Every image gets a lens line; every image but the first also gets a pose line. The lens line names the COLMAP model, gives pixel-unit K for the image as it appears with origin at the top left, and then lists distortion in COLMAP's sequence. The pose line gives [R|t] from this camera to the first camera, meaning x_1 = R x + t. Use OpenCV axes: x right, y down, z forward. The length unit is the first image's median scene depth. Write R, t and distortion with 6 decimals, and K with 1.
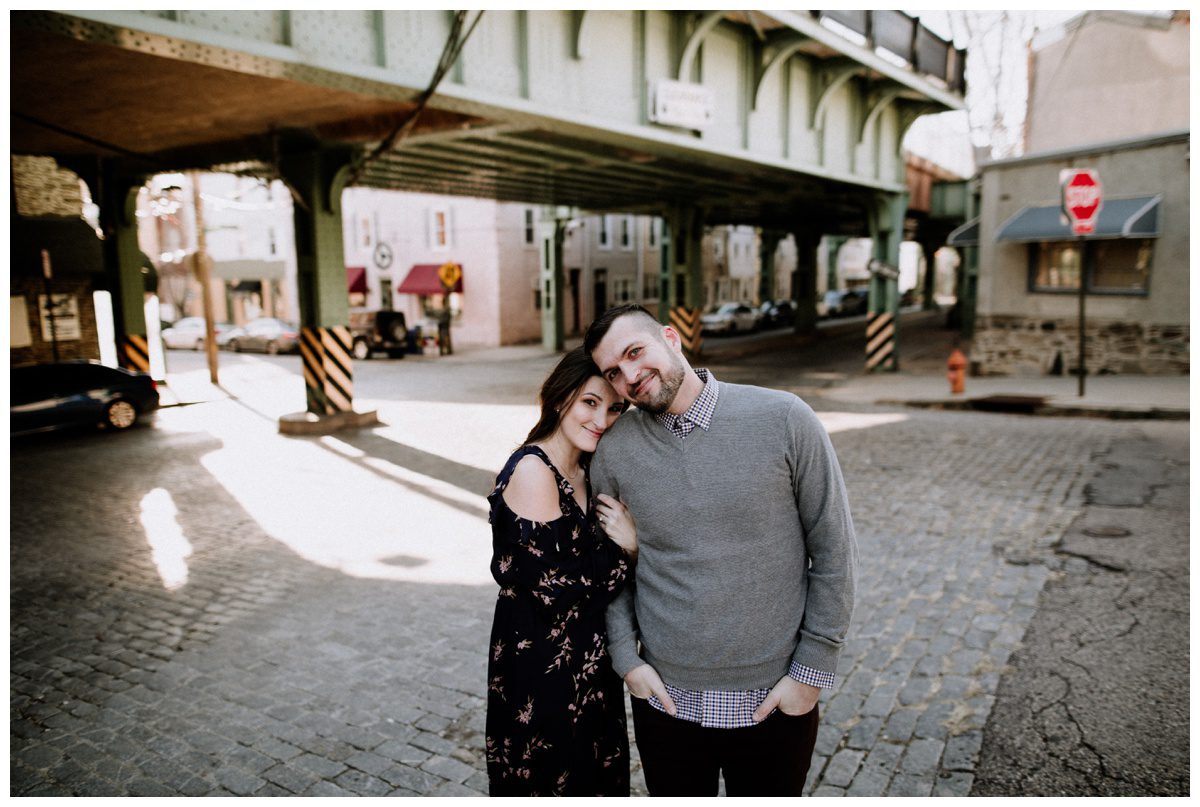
lens RADIAL K [[846.3, 0, 600.0], [0, 846.3, 403.5], [0, 0, 1]] dist [-0.035137, 0.002333]
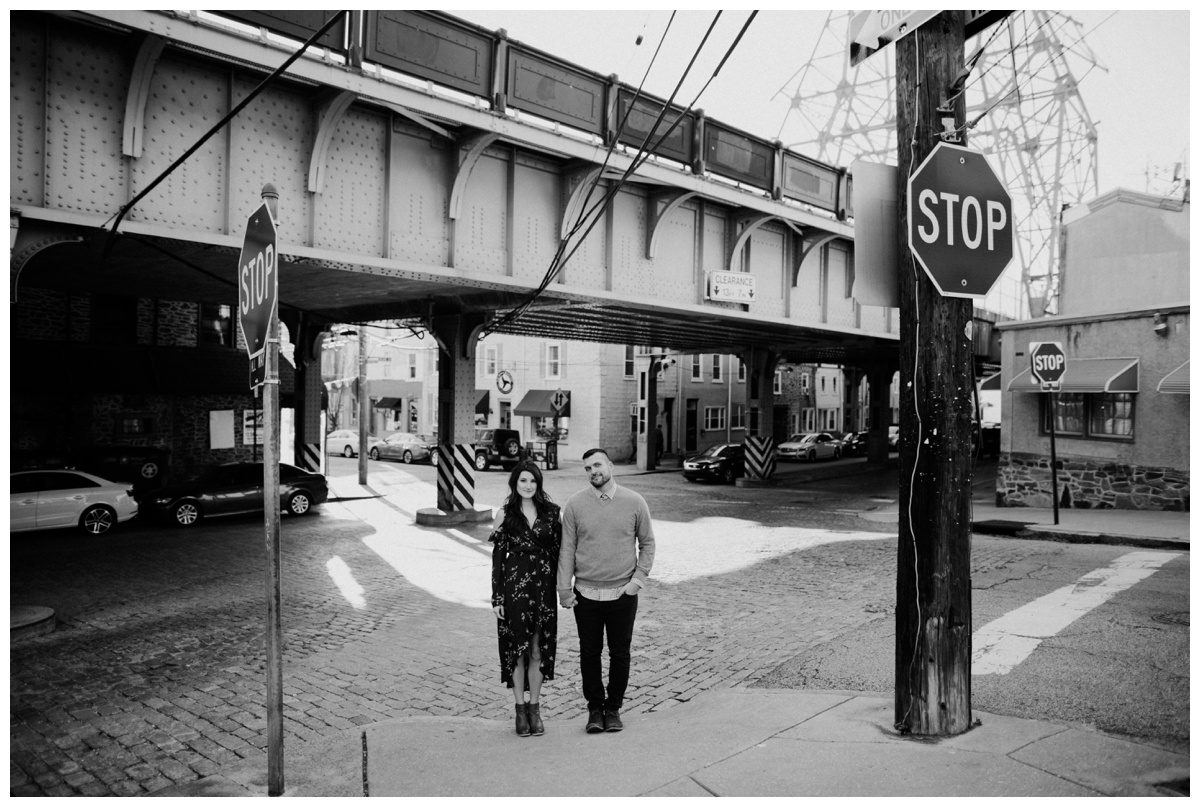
lens RADIAL K [[846.3, 0, 600.0], [0, 846.3, 403.5], [0, 0, 1]] dist [-0.035137, 0.002333]
pose [[0.990419, 0.030429, -0.134698, 0.041345], [-0.048901, 0.989498, -0.136026, 0.008741], [0.129145, 0.141310, 0.981506, -0.160620]]
